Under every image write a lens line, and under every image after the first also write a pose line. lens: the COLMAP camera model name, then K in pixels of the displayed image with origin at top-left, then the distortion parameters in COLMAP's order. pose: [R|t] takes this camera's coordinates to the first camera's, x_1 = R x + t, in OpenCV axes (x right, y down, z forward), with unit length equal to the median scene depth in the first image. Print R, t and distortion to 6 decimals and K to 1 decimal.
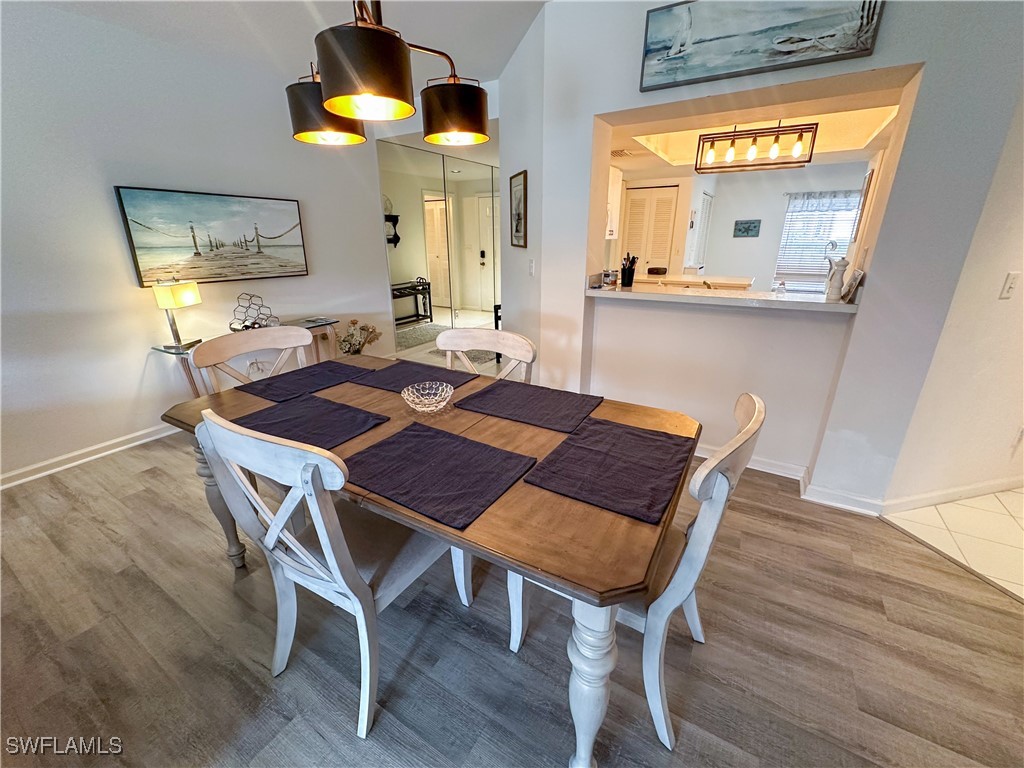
lens RADIAL K [[415.6, 0, 513.8], [0, 415.6, 392.2], [0, 0, 1]] dist [-0.006260, 0.000393]
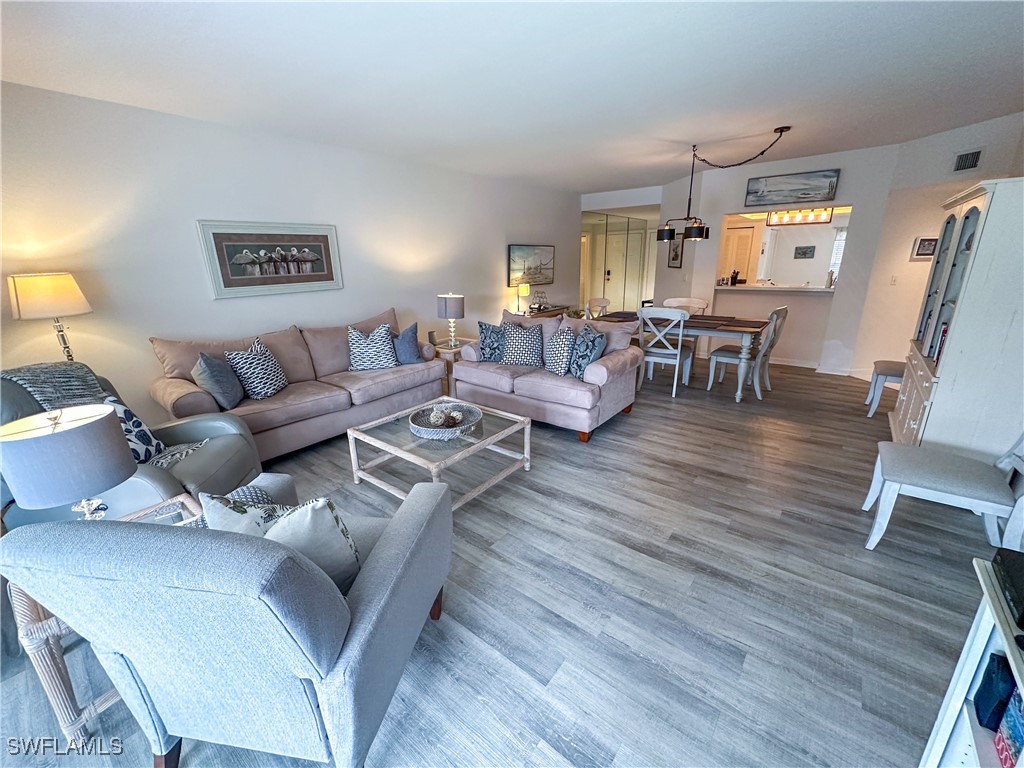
lens RADIAL K [[415.6, 0, 505.3], [0, 415.6, 386.9], [0, 0, 1]] dist [-0.006260, 0.000393]
pose [[0.989549, 0.026191, -0.141800, -0.606978], [-0.034302, 0.997894, -0.055062, 0.453399], [0.140059, 0.059351, 0.988363, -1.322757]]
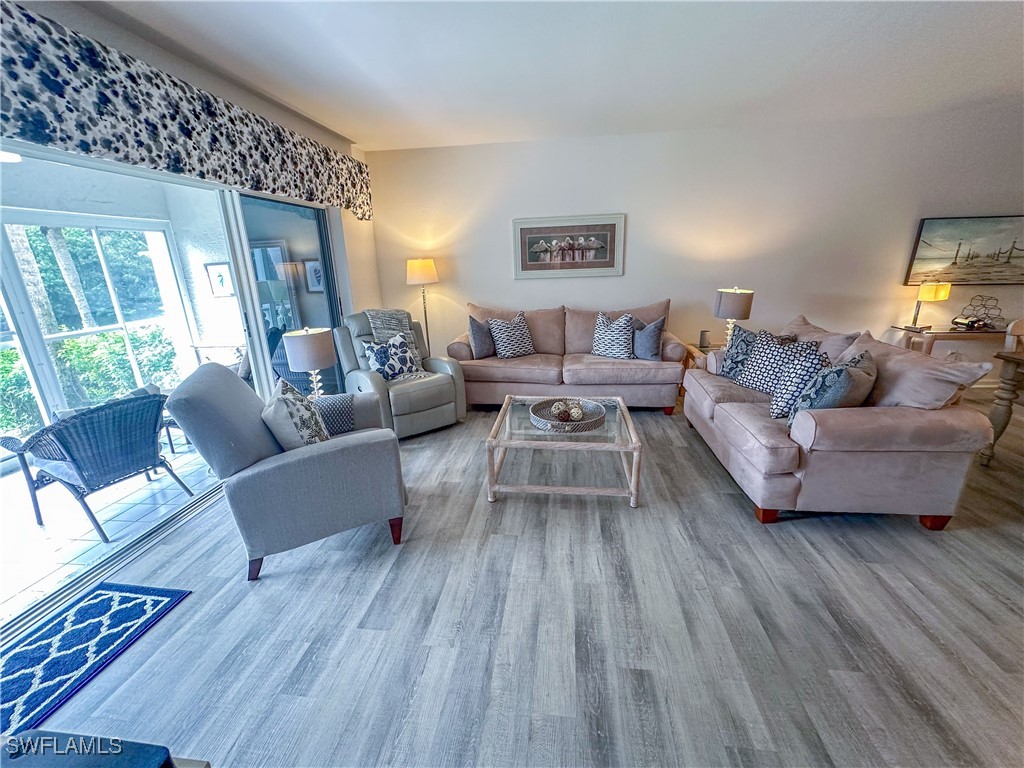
lens RADIAL K [[415.6, 0, 495.5], [0, 415.6, 387.7], [0, 0, 1]] dist [-0.006260, 0.000393]
pose [[0.393716, 0.265139, -0.880164, -0.077935], [-0.295626, 0.943154, 0.151874, 0.317997], [0.870398, 0.200404, 0.449717, -0.914791]]
